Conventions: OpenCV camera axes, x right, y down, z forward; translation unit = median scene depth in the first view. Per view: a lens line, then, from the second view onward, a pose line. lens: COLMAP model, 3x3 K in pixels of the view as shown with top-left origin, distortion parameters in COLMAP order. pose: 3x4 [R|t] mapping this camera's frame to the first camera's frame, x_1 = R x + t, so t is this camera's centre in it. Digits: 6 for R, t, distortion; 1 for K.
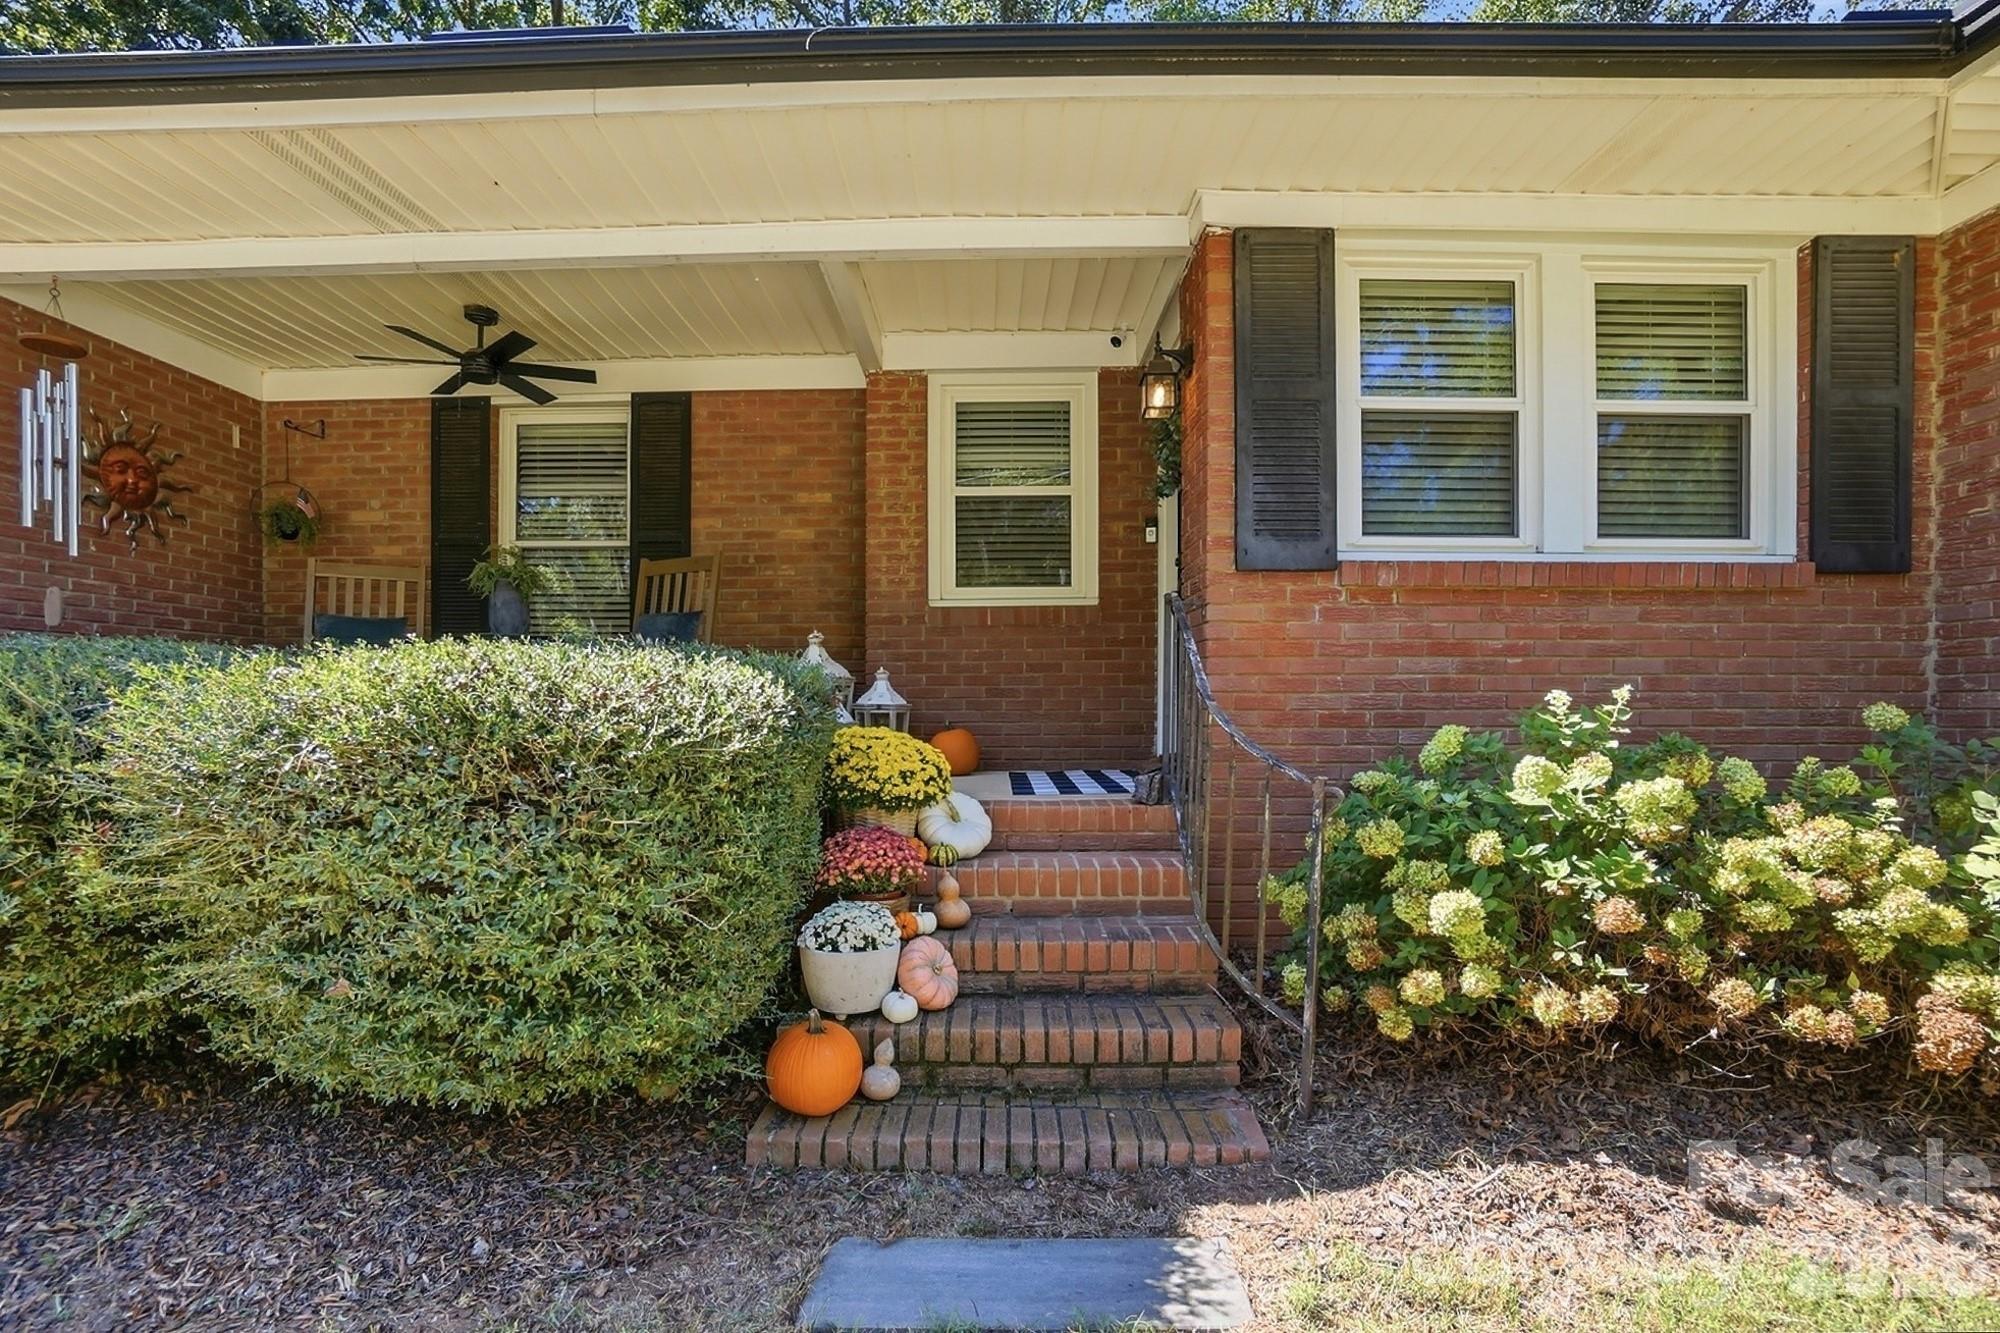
lens RADIAL K [[882.0, 0, 996.5], [0, 882.0, 691.9], [0, 0, 1]] dist [0.001037, -0.000179]
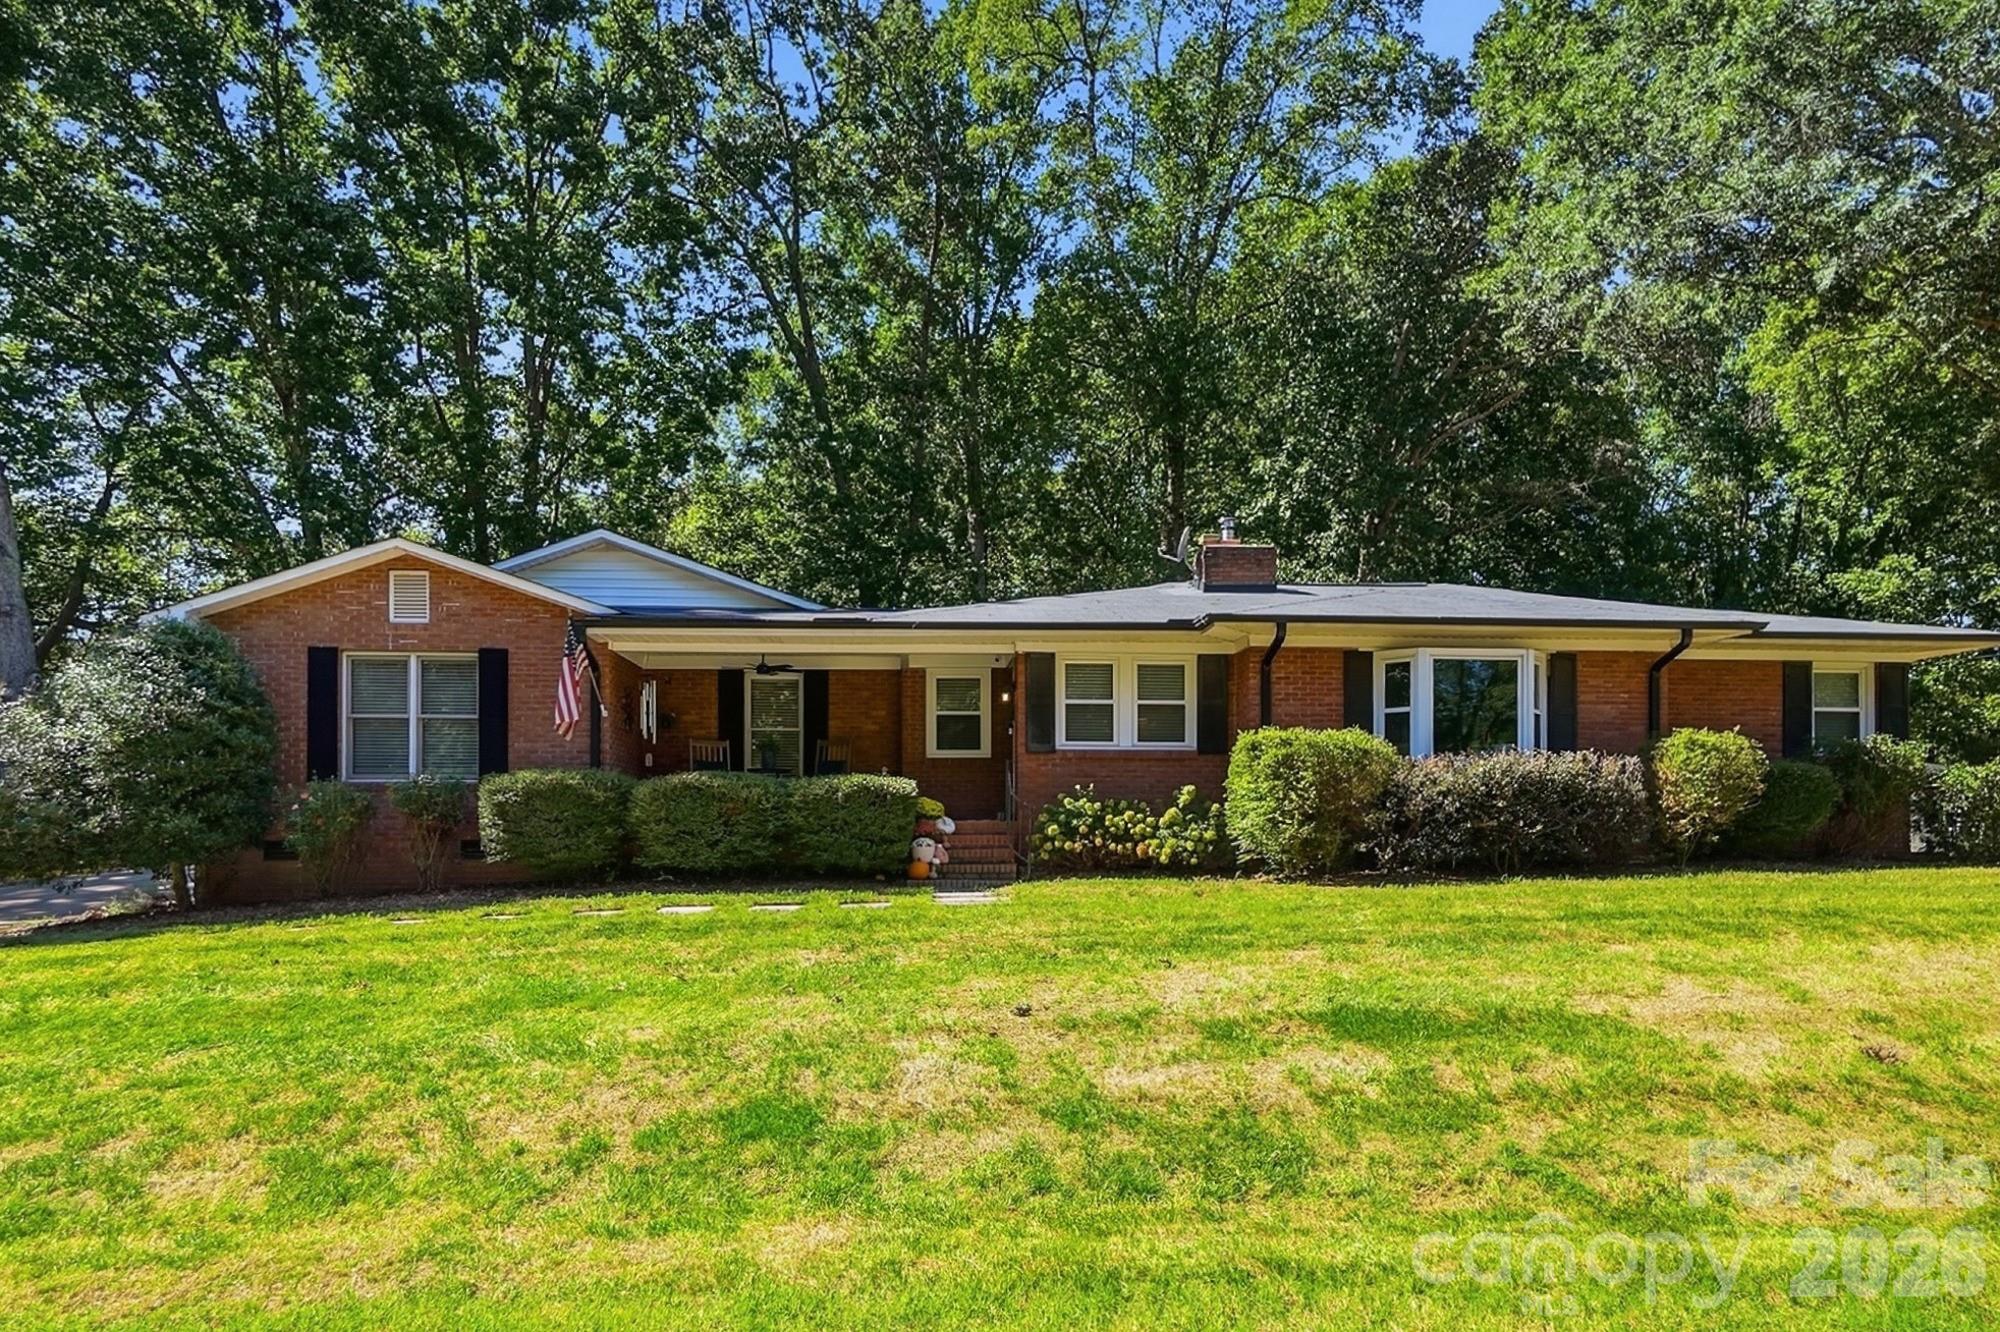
lens RADIAL K [[1047.0, 0, 1002.9], [0, 1047.0, 683.0], [0, 0, 1]] dist [-0.044006, -0.000136]
pose [[0.996347, 0.011099, 0.084672, -0.094934], [-0.000303, 0.991972, -0.126460, 0.062306], [-0.085396, 0.125972, 0.988351, -1.734516]]
